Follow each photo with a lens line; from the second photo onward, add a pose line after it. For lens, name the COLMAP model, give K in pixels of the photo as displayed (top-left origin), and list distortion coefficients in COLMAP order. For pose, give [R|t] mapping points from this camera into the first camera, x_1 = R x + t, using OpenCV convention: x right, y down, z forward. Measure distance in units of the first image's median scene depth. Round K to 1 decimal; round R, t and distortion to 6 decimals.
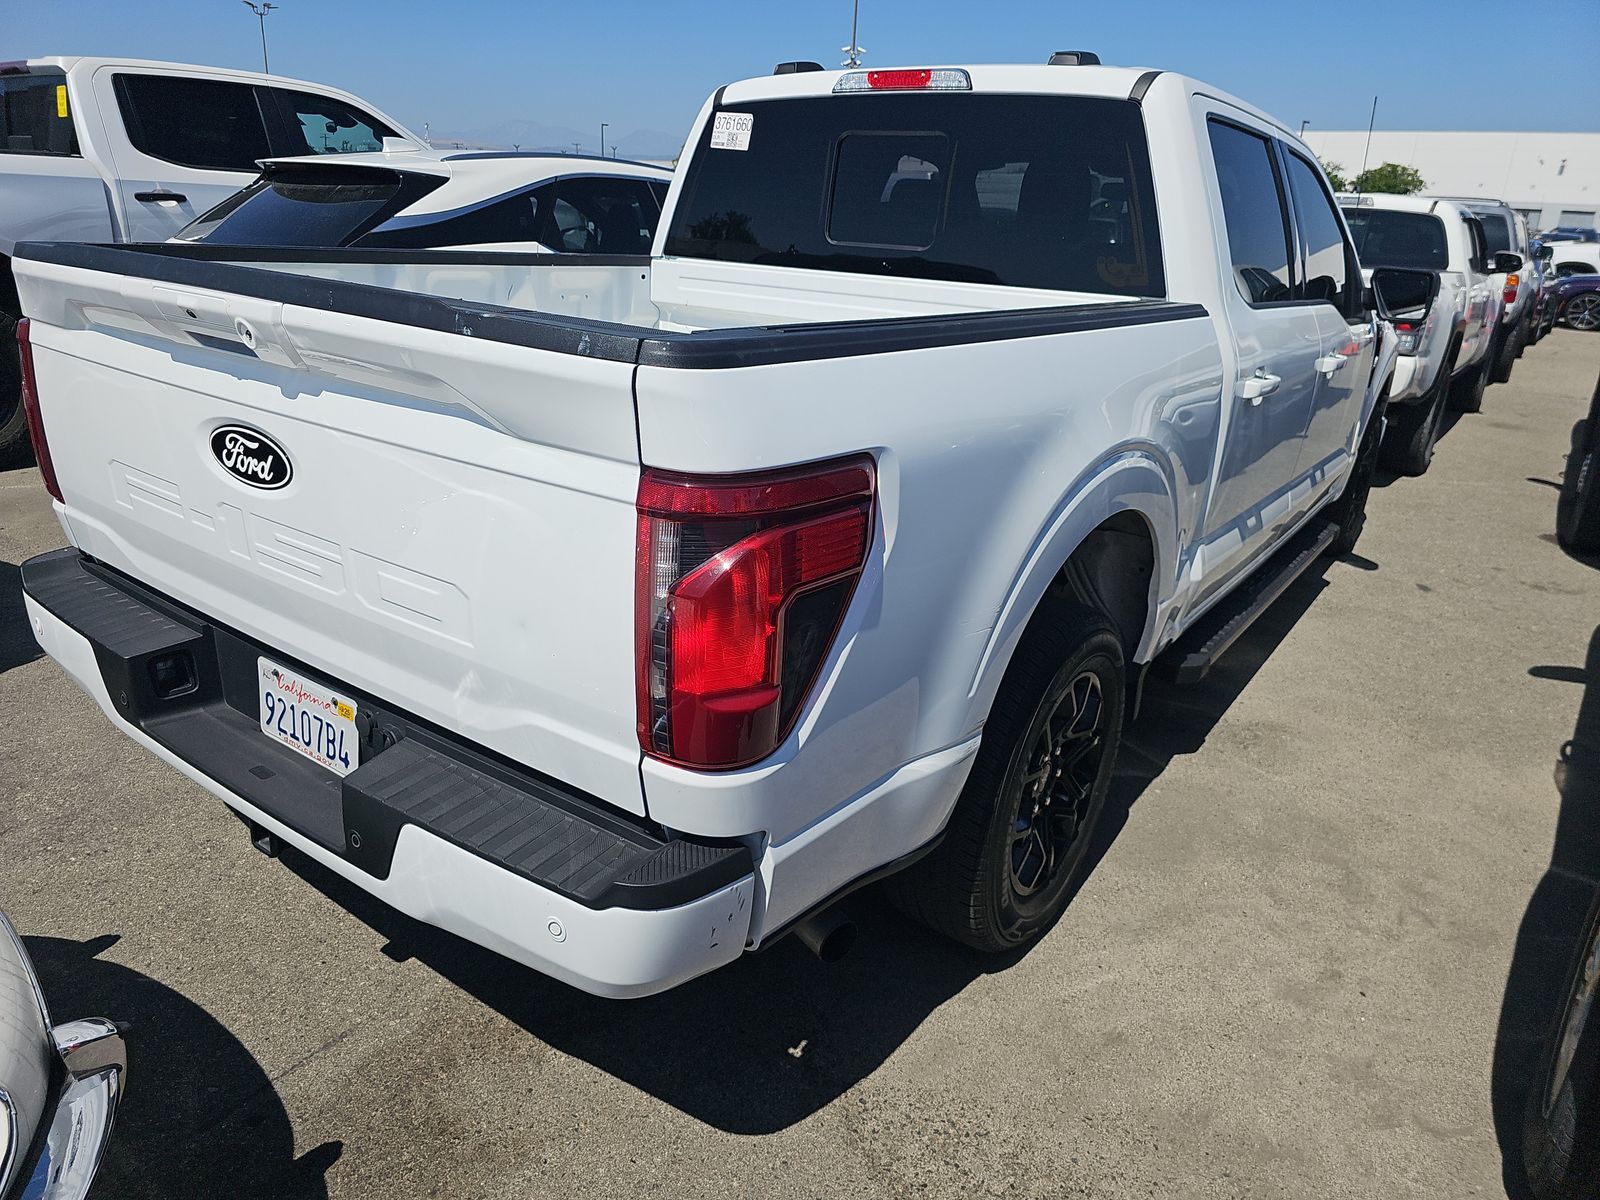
lens RADIAL K [[1069.7, 0, 783.9], [0, 1069.7, 594.3], [0, 0, 1]] dist [0.018087, -0.028943]
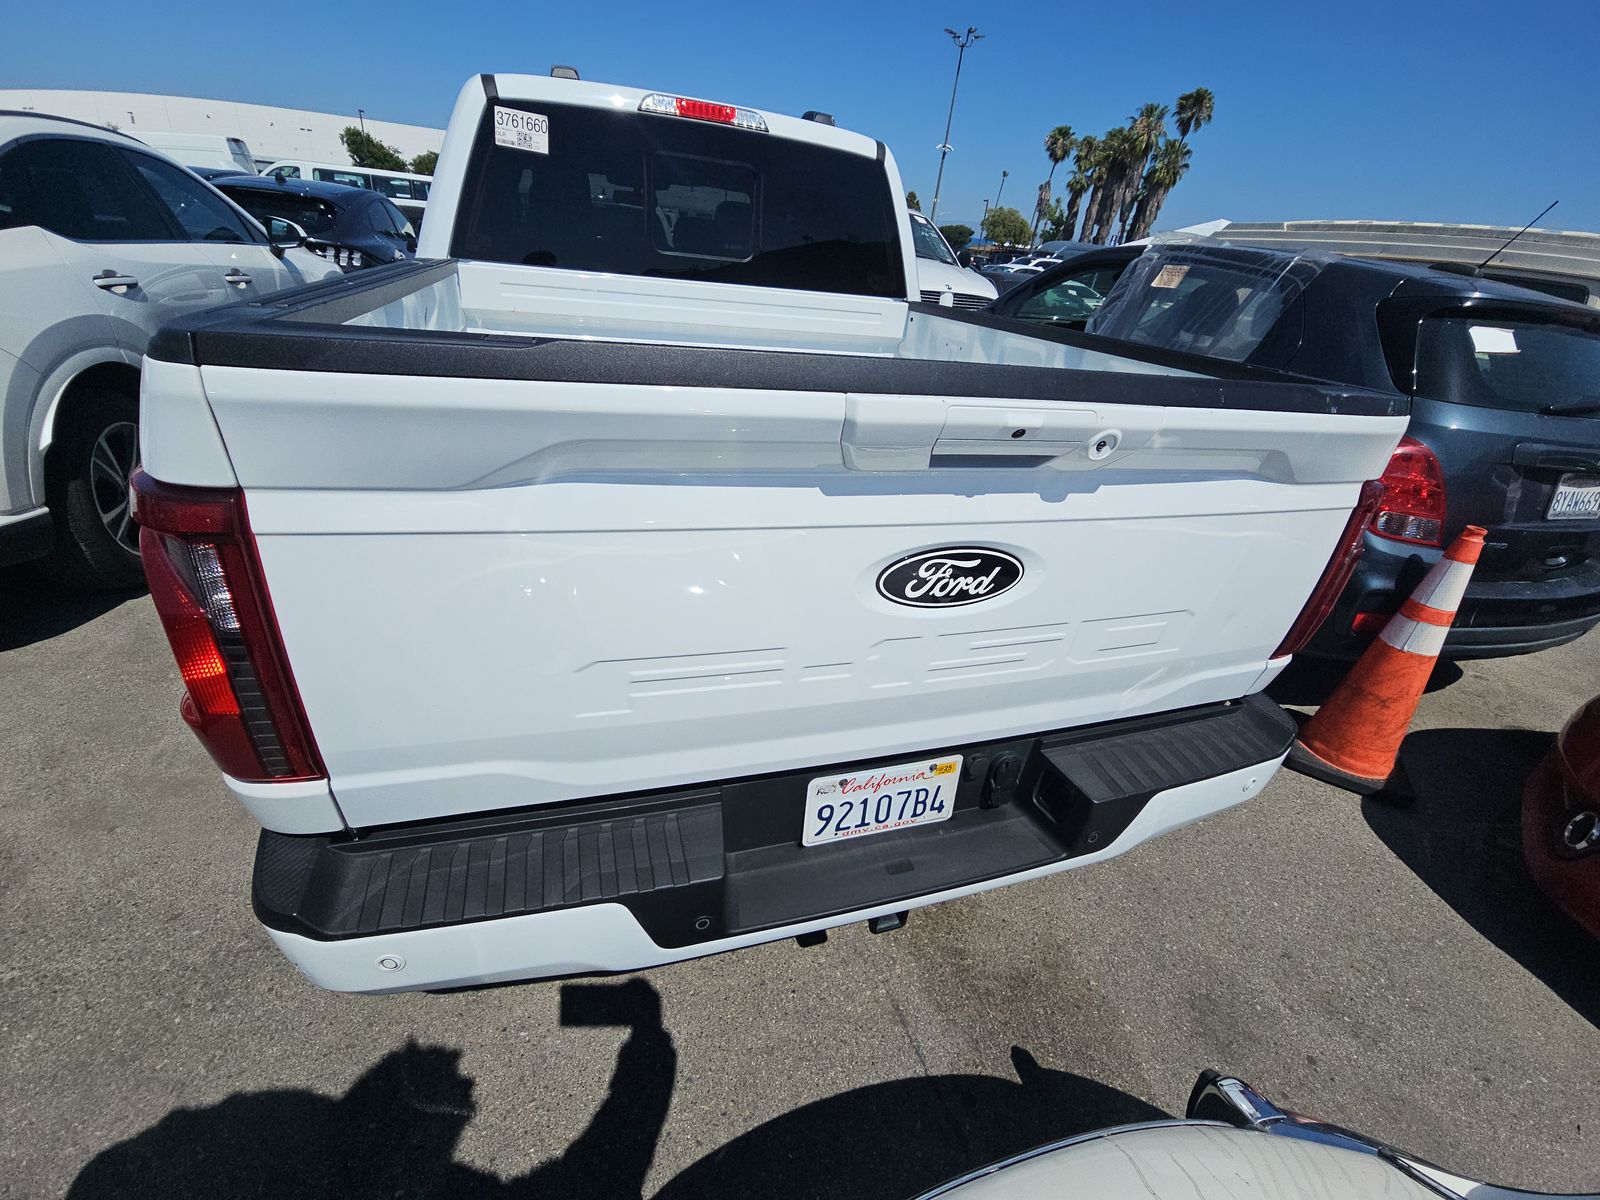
lens RADIAL K [[653.9, 0, 793.4], [0, 653.9, 595.0], [0, 0, 1]] dist [-0.000555, -0.002627]
pose [[0.588899, -0.371104, 0.717969, -0.577442], [0.206166, 0.927937, 0.310529, -0.184753], [-0.781469, -0.034849, 0.622971, 0.452497]]
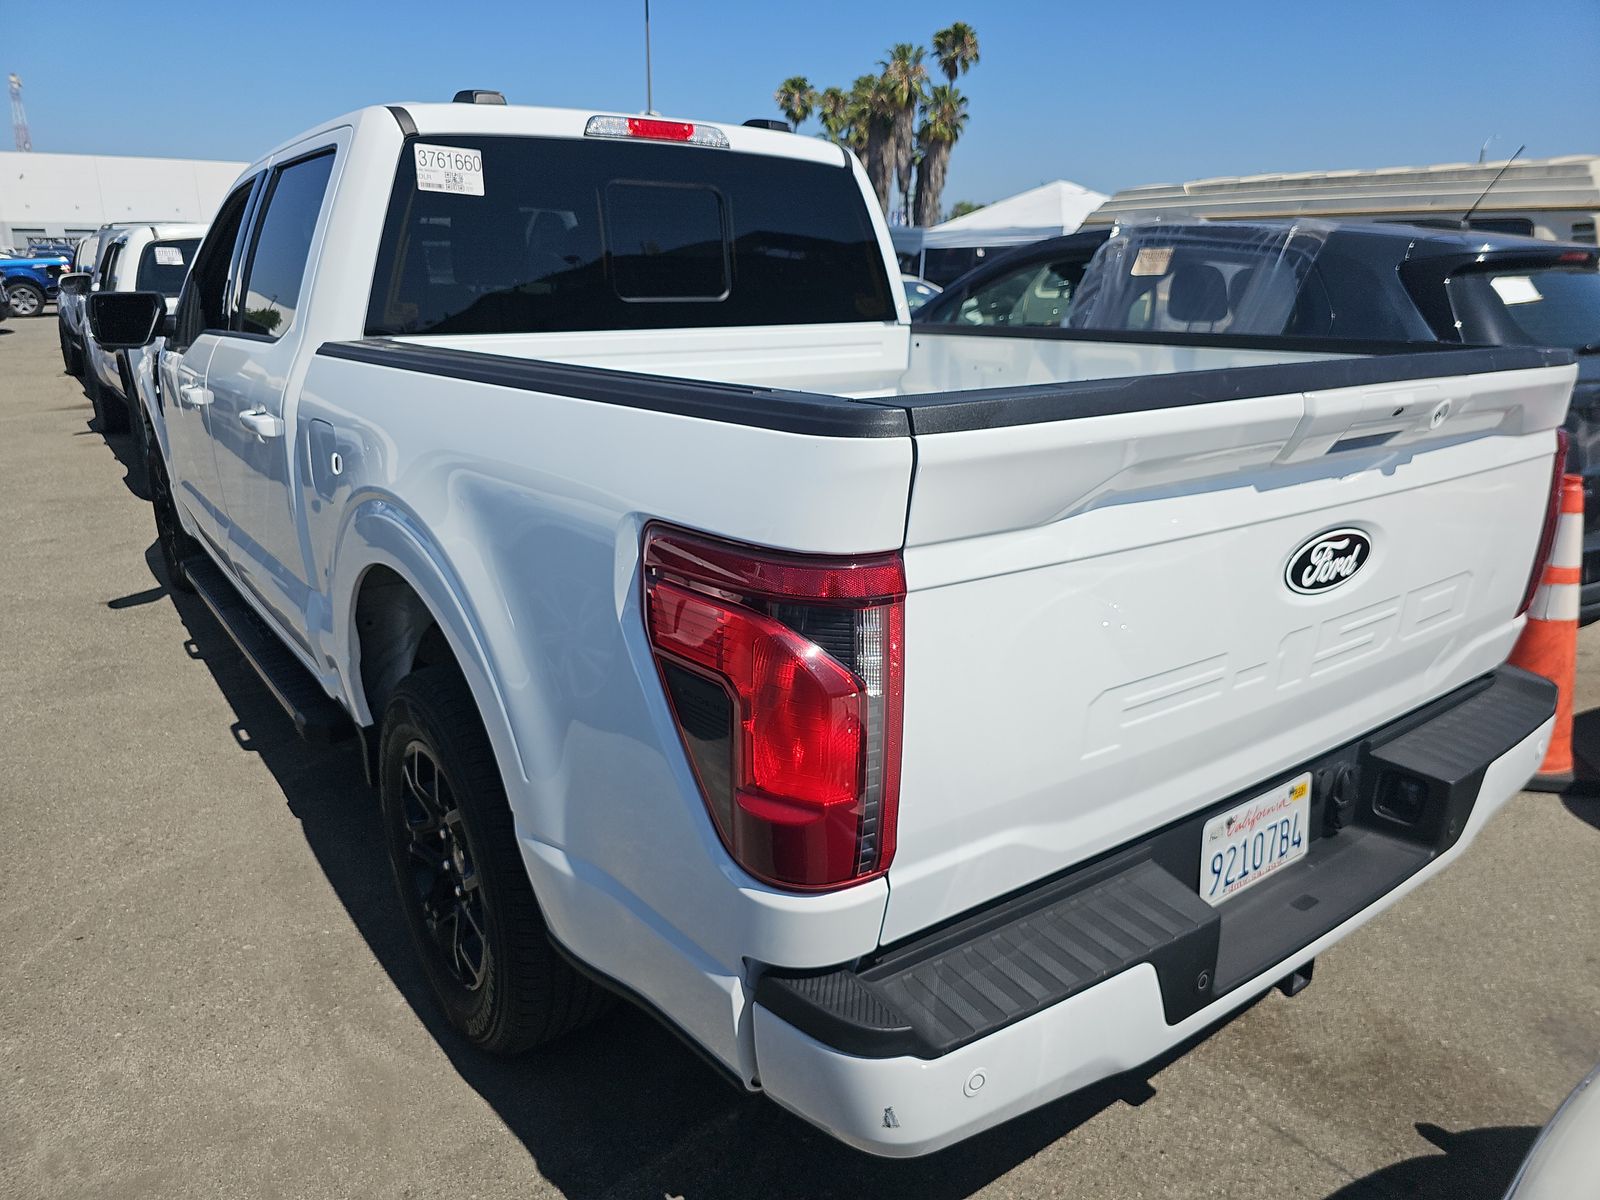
lens RADIAL K [[1069.7, 0, 784.3], [0, 1069.7, 600.4], [0, 0, 1]] dist [0.018087, -0.028943]
pose [[0.309573, -0.323339, 0.894213, -0.875389], [0.332067, 0.917963, 0.216966, -0.267916], [-0.891008, 0.229772, 0.391547, 0.631312]]
